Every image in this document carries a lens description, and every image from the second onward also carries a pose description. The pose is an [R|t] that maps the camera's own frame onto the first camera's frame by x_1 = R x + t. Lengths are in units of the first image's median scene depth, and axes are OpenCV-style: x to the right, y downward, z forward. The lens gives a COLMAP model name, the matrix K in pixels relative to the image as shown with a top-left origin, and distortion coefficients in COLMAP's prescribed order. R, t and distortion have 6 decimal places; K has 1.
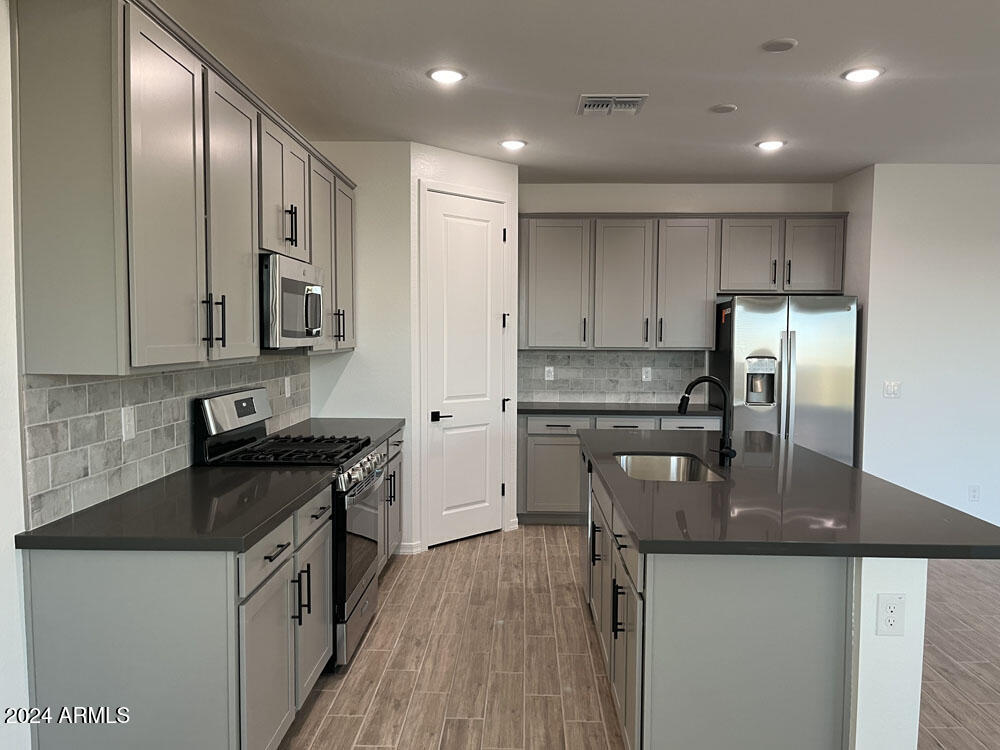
lens RADIAL K [[745.3, 0, 500.9], [0, 745.3, 400.4], [0, 0, 1]] dist [0.009589, -0.000835]
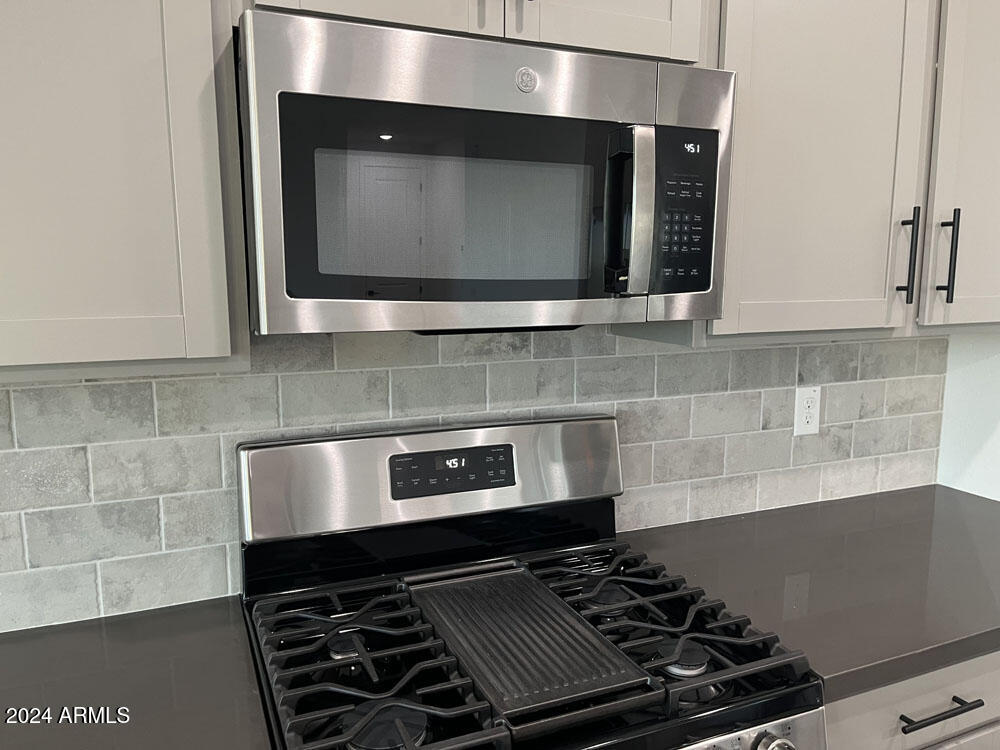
lens RADIAL K [[768.9, 0, 517.6], [0, 768.9, 389.6], [0, 0, 1]] dist [0.041860, -0.002296]
pose [[0.440732, 0.127209, -0.888579, 0.019932], [-0.078239, 0.991584, 0.103148, -0.050007], [0.894222, 0.024061, 0.446976, 0.540587]]
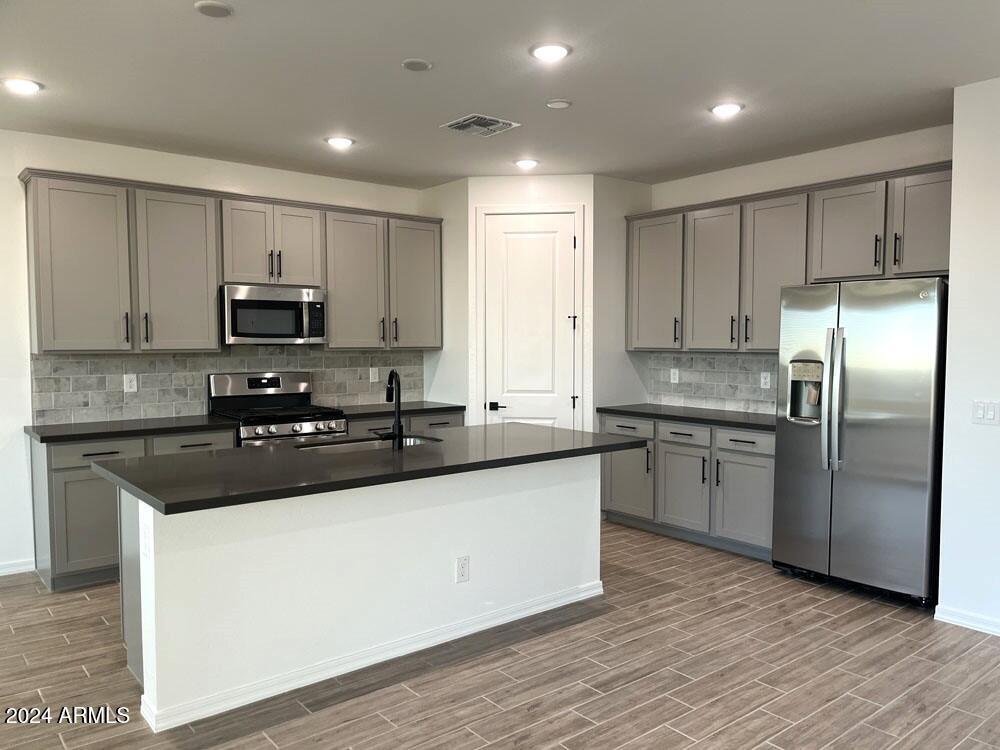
lens RADIAL K [[761.2, 0, 500.0], [0, 761.2, 375.0], [0, 0, 1]] dist [0.041398, -0.000899]
pose [[0.656362, 0.031305, -0.753796, 0.749415], [-0.063850, 0.997859, -0.014155, -0.010180], [0.751739, 0.057421, 0.656956, 0.208262]]
